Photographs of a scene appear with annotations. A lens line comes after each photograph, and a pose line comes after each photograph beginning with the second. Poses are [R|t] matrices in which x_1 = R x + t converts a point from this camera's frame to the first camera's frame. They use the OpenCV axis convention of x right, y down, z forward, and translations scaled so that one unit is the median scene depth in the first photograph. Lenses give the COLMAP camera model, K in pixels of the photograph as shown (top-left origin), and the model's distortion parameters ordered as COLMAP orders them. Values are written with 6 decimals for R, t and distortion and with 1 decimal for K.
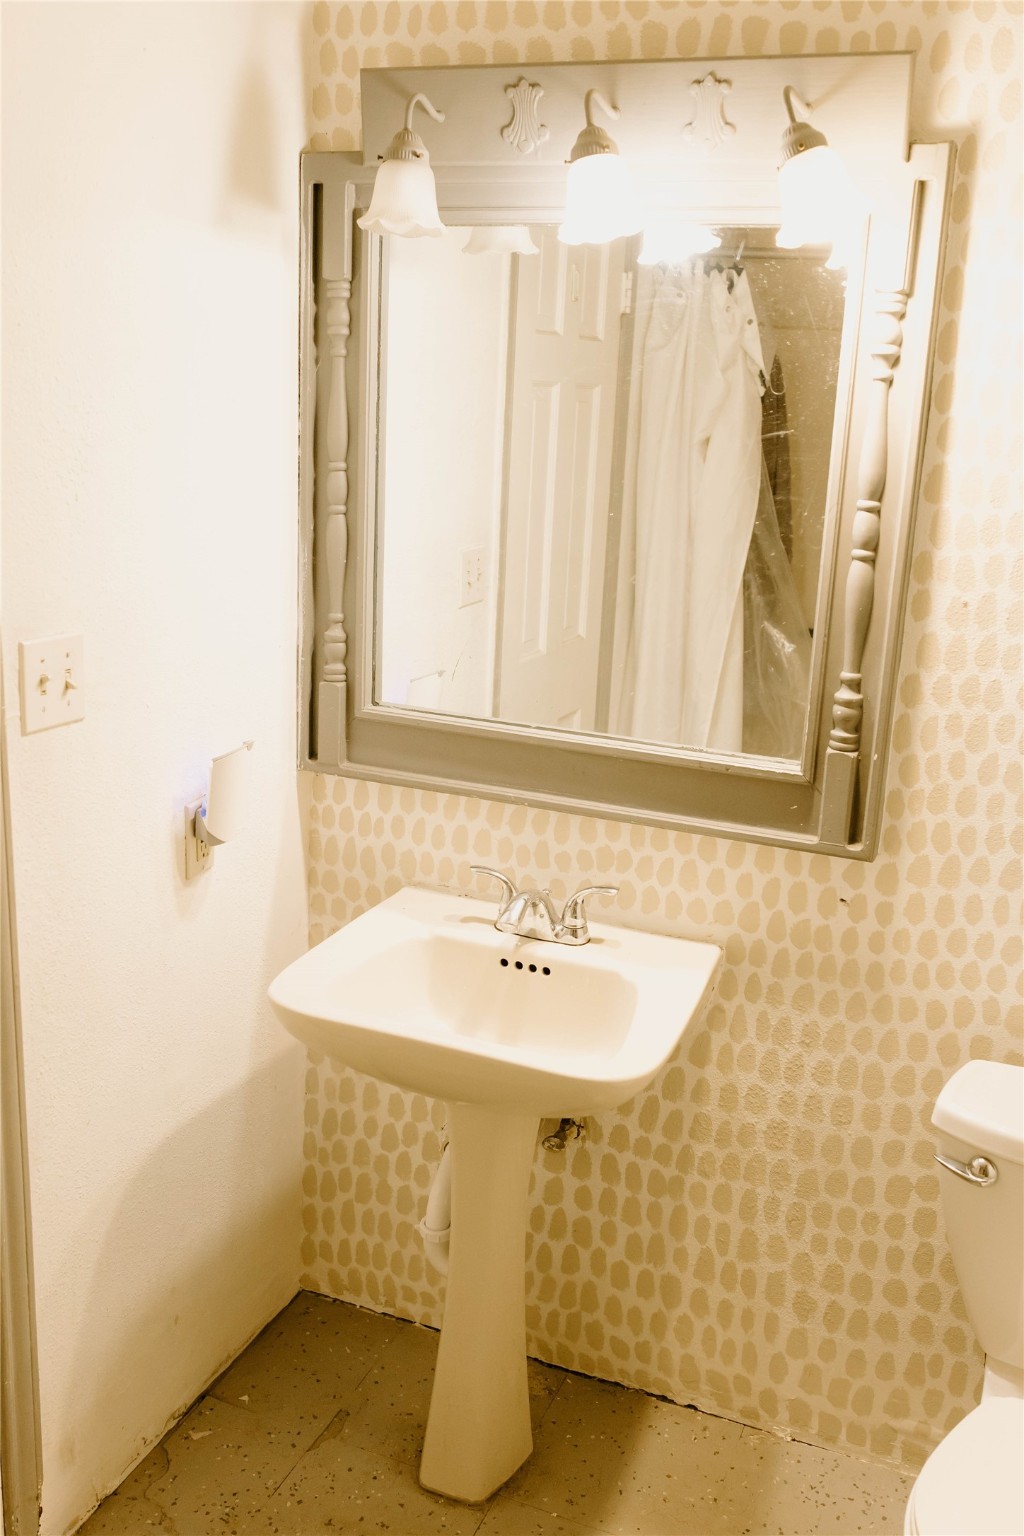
lens RADIAL K [[1457.6, 0, 515.6], [0, 1457.6, 770.7], [0, 0, 1]] dist [-0.002738, 0.000000]
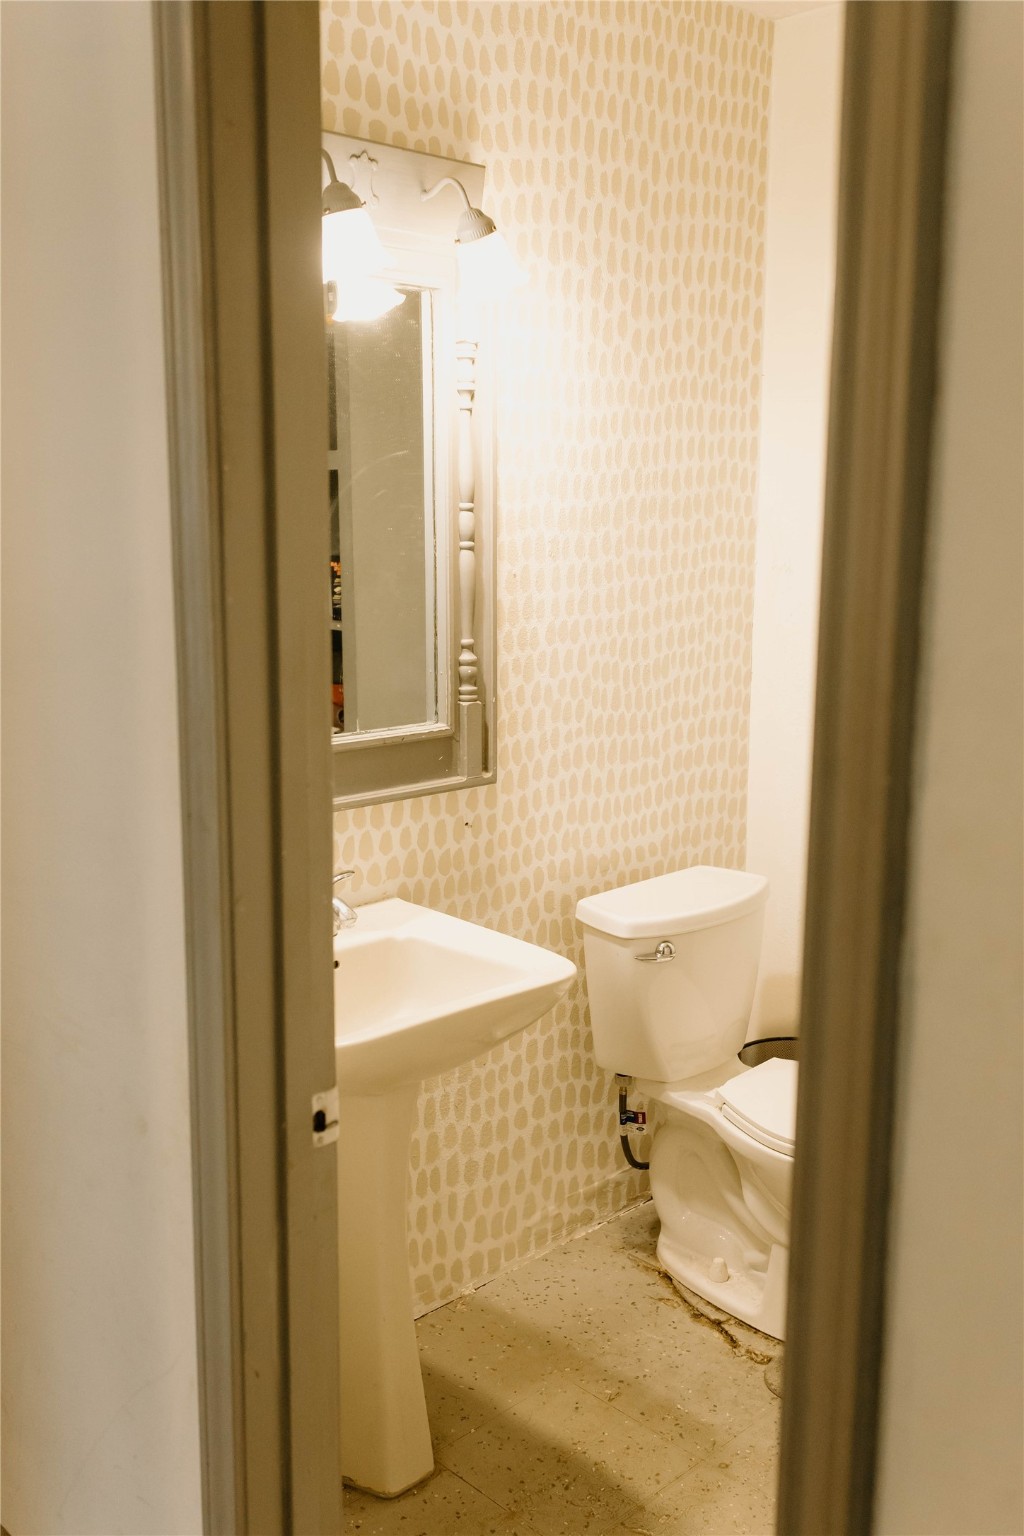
lens RADIAL K [[1457.6, 0, 516.2], [0, 1457.6, 764.8], [0, 0, 1]] dist [-0.002738, 0.000000]
pose [[0.384747, -0.203472, 0.900316, -0.871375], [0.253513, 0.961184, 0.108890, -0.084994], [-0.887525, 0.186347, 0.421395, 0.427071]]
